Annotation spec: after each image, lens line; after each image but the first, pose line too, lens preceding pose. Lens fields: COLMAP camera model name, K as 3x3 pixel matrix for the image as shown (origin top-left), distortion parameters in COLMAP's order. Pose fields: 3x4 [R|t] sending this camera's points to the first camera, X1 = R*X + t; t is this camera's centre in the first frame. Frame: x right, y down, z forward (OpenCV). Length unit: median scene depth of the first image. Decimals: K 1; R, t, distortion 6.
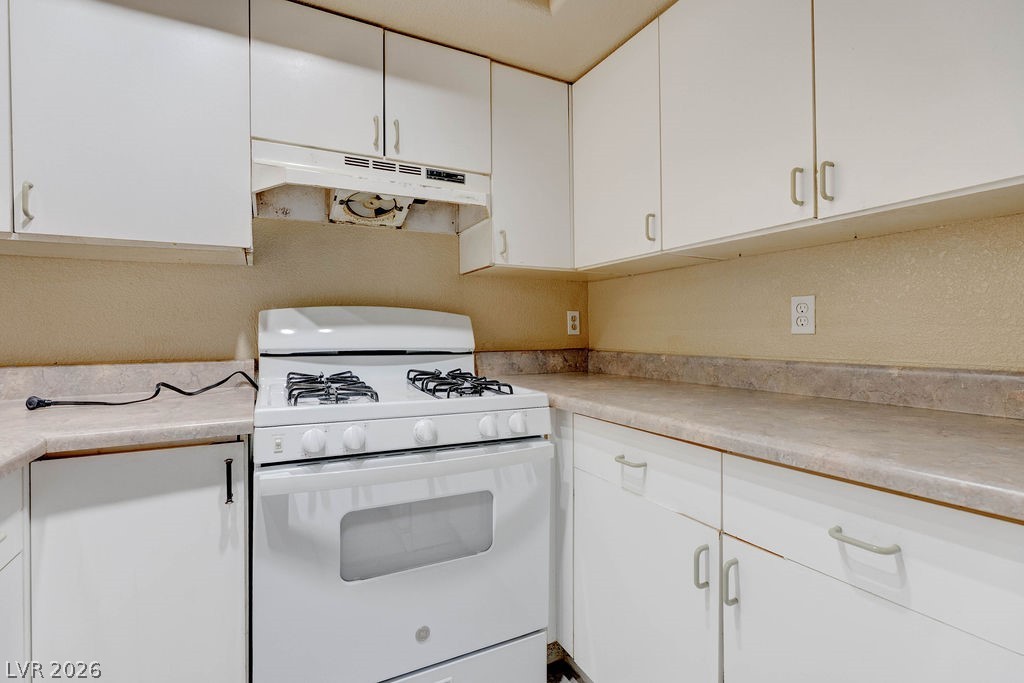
lens RADIAL K [[471.7, 0, 511.4], [0, 471.7, 332.7], [0, 0, 1]] dist [-0.014016, 0.005170]
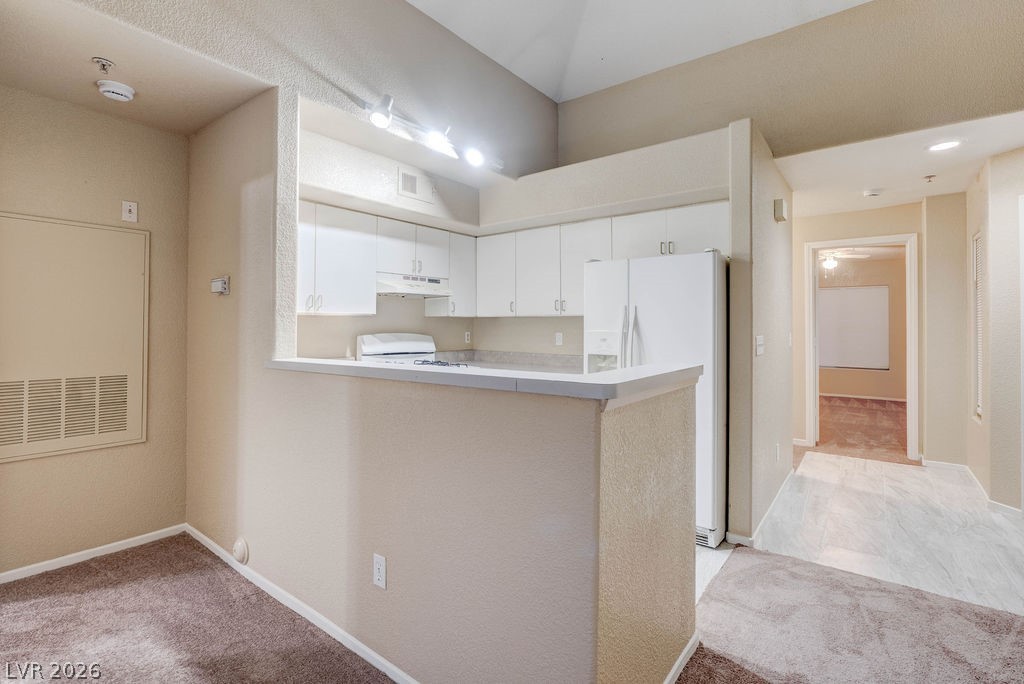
lens RADIAL K [[471.7, 0, 512.0], [0, 471.7, 320.3], [0, 0, 1]] dist [-0.014016, 0.005170]
pose [[0.912915, 0.013889, 0.407913, -0.888804], [-0.008090, 0.999840, -0.015938, -0.104865], [-0.408069, 0.011250, 0.912882, -1.632344]]
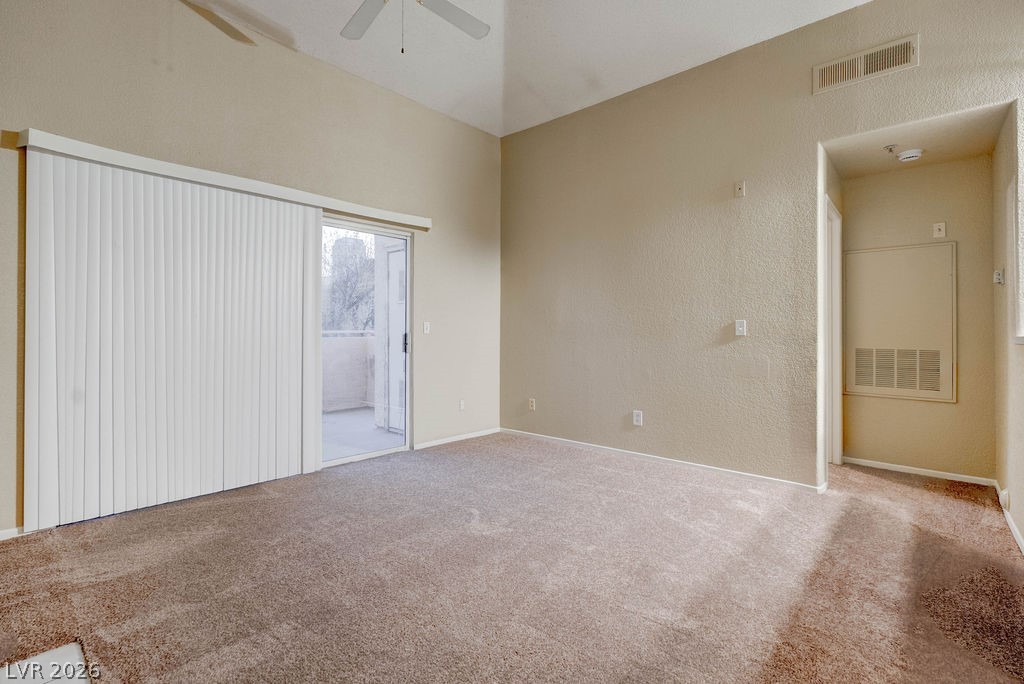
lens RADIAL K [[471.7, 0, 507.5], [0, 471.7, 330.0], [0, 0, 1]] dist [-0.014016, 0.005170]
pose [[0.333590, 0.001189, -0.942717, 0.083443], [-0.003457, 0.999994, 0.000038, -0.008492], [0.942712, 0.003246, 0.333593, -2.354059]]
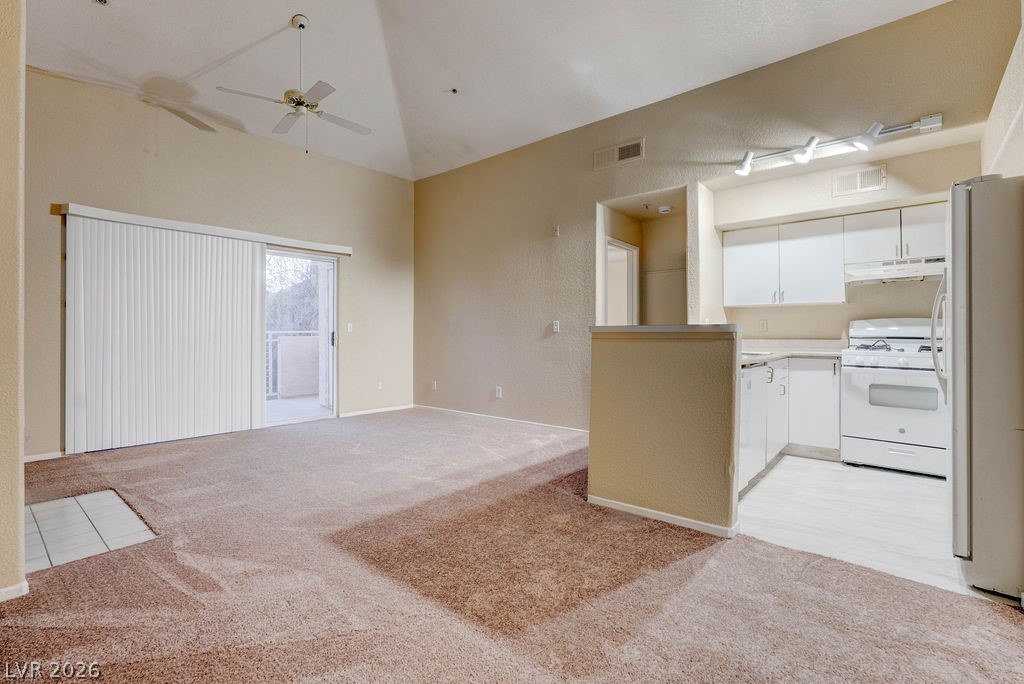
lens RADIAL K [[471.7, 0, 507.5], [0, 471.7, 332.0], [0, 0, 1]] dist [-0.014016, 0.005170]
pose [[0.359205, -0.000424, -0.933259, 1.411560], [-0.000751, 0.999999, -0.000743, 0.020225], [0.933259, 0.000968, 0.359204, -2.007640]]
